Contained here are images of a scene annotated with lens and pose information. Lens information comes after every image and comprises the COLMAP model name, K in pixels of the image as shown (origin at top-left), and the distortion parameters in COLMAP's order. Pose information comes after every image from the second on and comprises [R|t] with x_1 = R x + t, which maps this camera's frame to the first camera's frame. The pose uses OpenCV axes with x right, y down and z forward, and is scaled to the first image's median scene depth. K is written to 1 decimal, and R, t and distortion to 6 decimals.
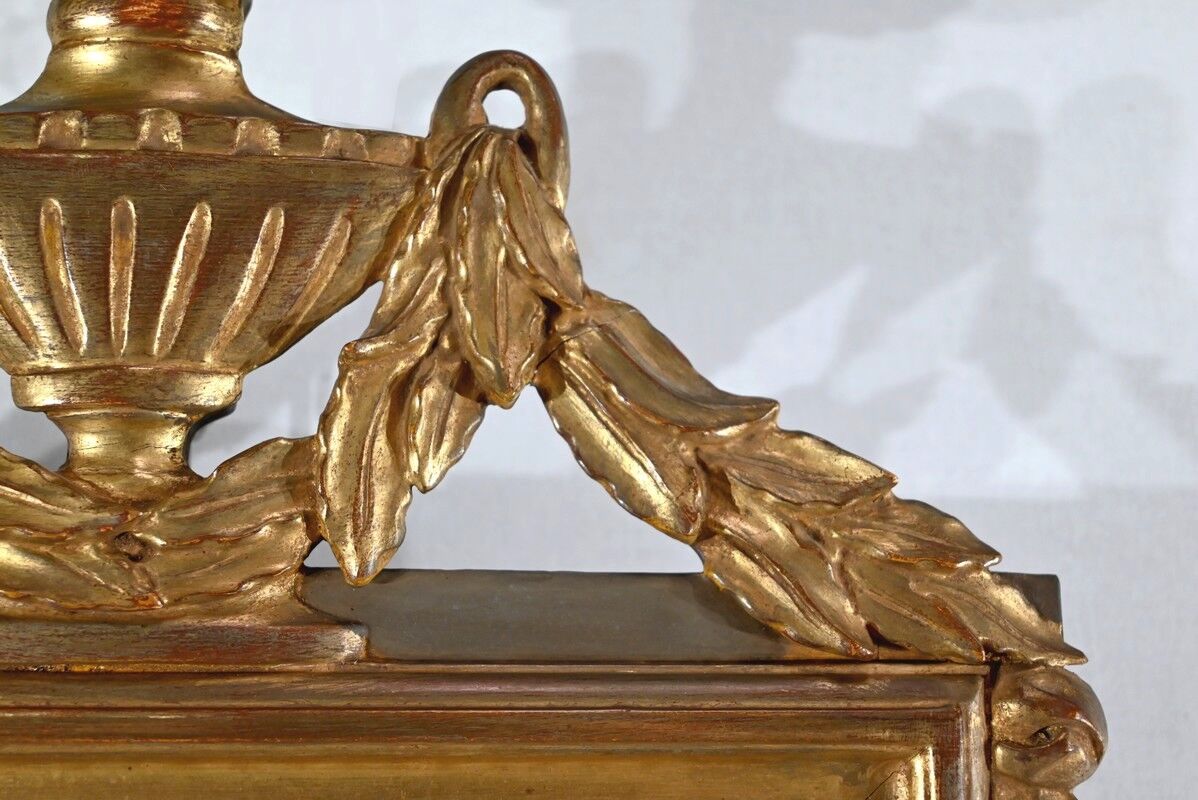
lens RADIAL K [[1705.2, 0, 601.8], [0, 1705.2, 391.7], [0, 0, 1]] dist [-0.004769, 0.000000]
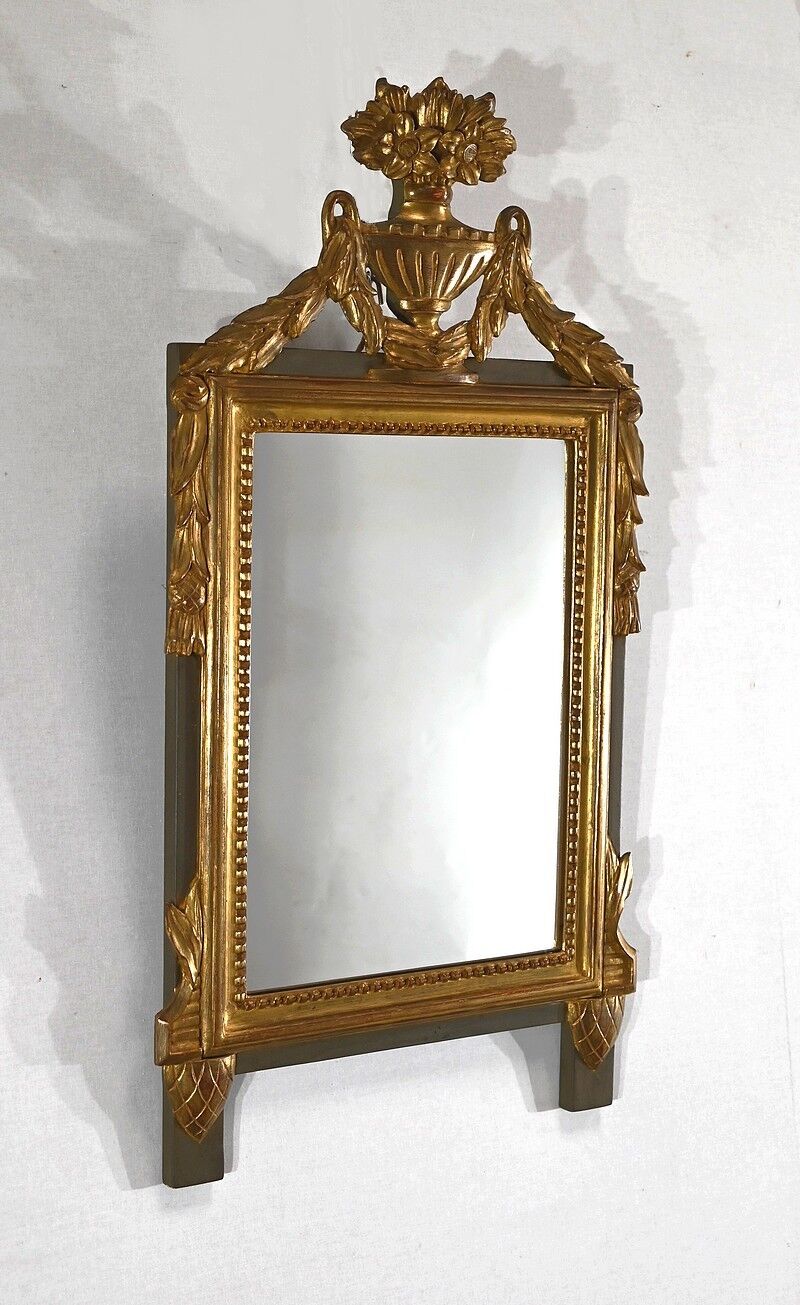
lens RADIAL K [[2090.1, 0, 381.6], [0, 2090.1, 606.3], [0, 0, 1]] dist [0.021324, 0.000000]
pose [[0.894851, -0.021757, 0.445835, -2.260256], [-0.088756, 0.970194, 0.225490, -0.356561], [-0.437452, -0.241350, 0.866248, -2.802515]]
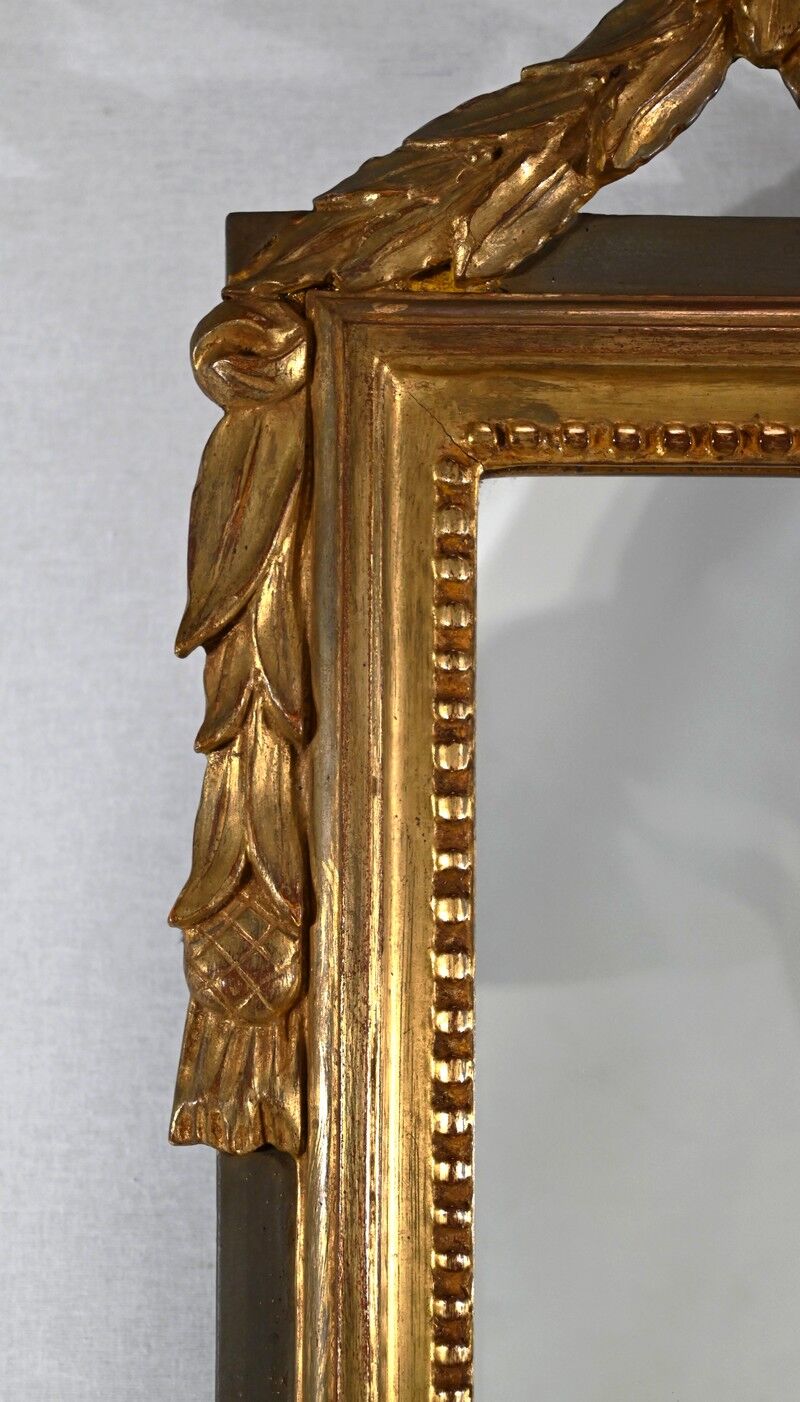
lens RADIAL K [[2050.5, 0, 342.7], [0, 2050.5, 708.2], [0, 0, 1]] dist [-0.005949, 0.000000]
pose [[0.992983, -0.004463, -0.118175, -0.603650], [0.013670, 0.996920, 0.077218, 0.302913], [0.117466, -0.078292, 0.989986, -0.408700]]
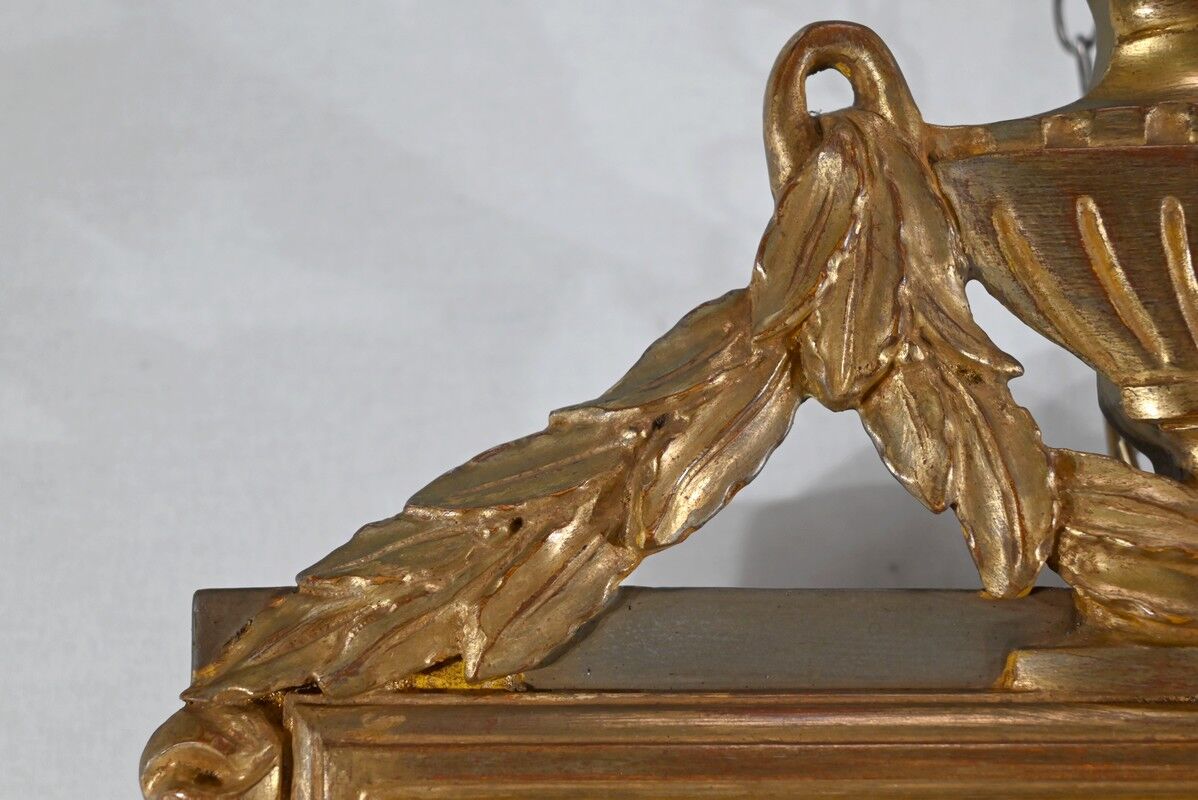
lens RADIAL K [[1705.2, 0, 605.7], [0, 1705.2, 401.0], [0, 0, 1]] dist [-0.004769, 0.000000]
pose [[0.994067, -0.026967, -0.105373, -0.516802], [0.025451, 0.999553, -0.015704, 0.005622], [0.105749, 0.012929, 0.994309, 0.035274]]
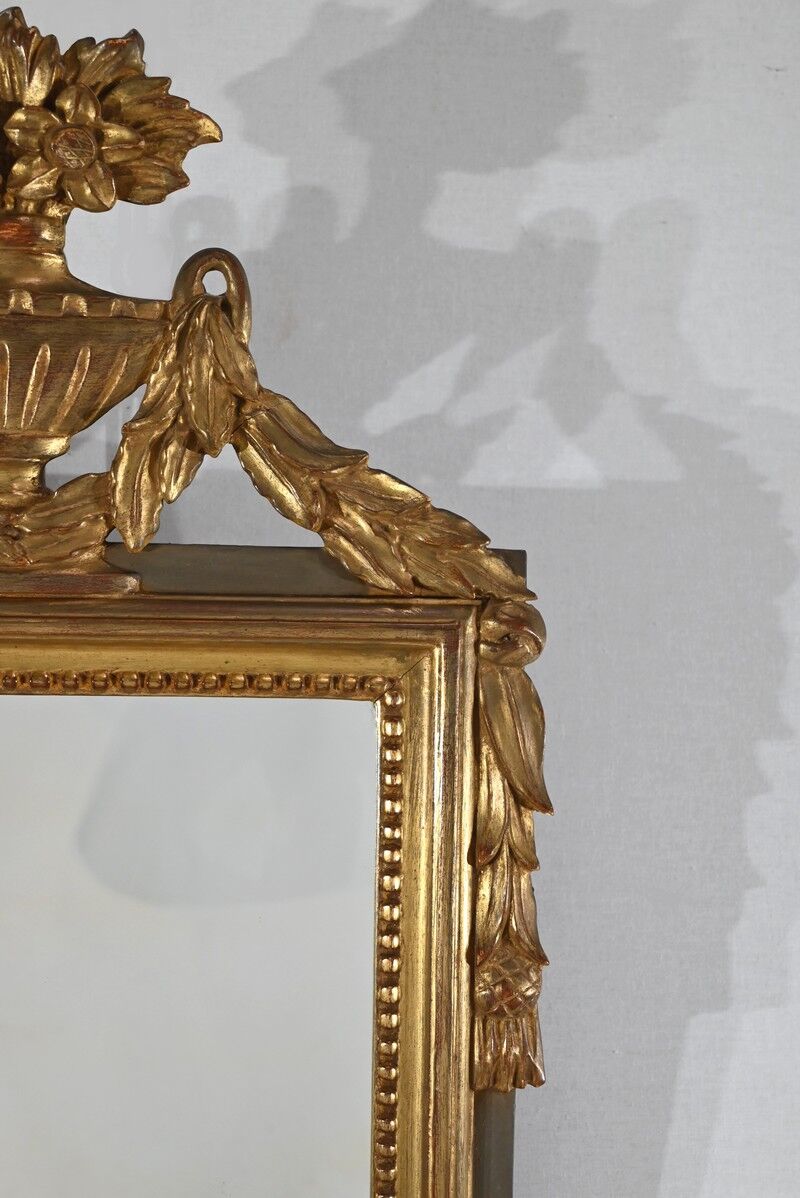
lens RADIAL K [[1705.2, 0, 400.9], [0, 1705.2, 599.9], [0, 0, 1]] dist [-0.004769, 0.000000]
pose [[0.998942, 0.018905, -0.041932, 0.220867], [-0.010161, 0.979809, 0.199676, -0.205238], [0.044860, -0.199039, 0.978964, -0.797790]]
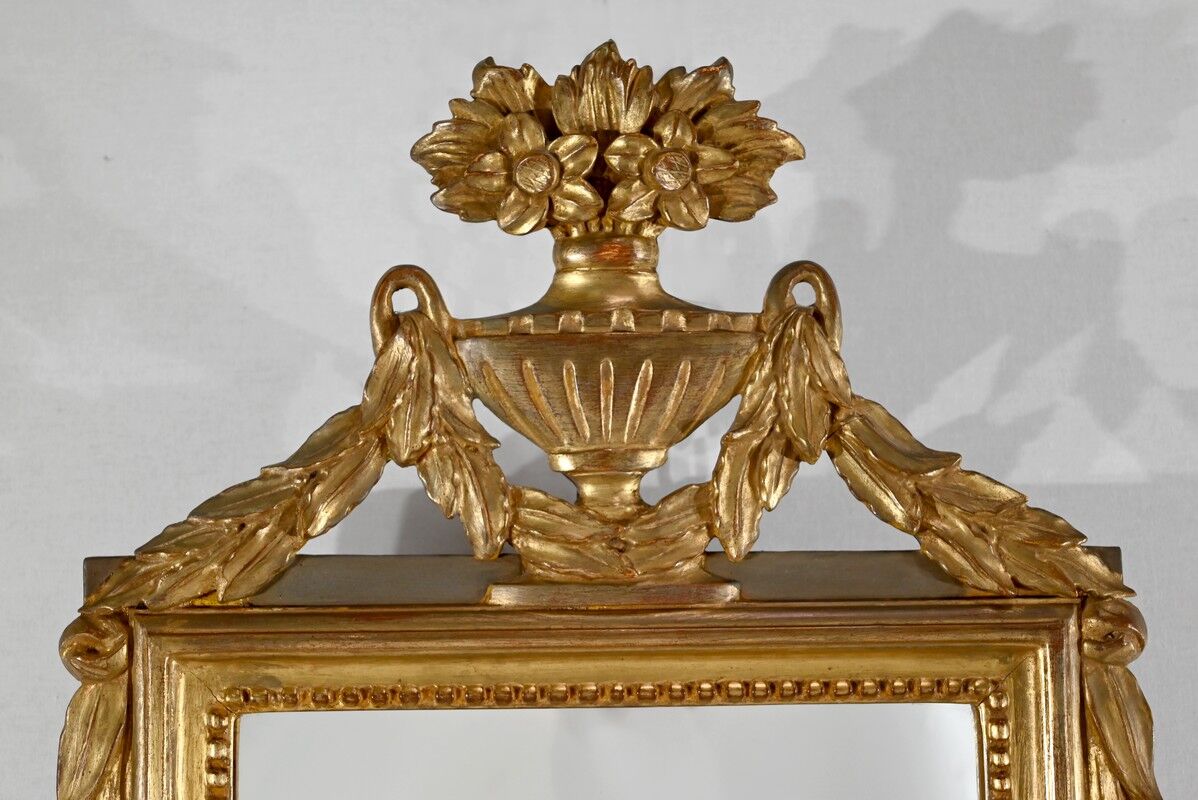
lens RADIAL K [[1705.2, 0, 599.1], [0, 1705.2, 403.1], [0, 0, 1]] dist [-0.004769, 0.000000]
pose [[0.996418, -0.021165, -0.081875, -0.131958], [0.027881, 0.996260, 0.081782, -0.211623], [0.079838, -0.083772, 0.993282, -0.835659]]
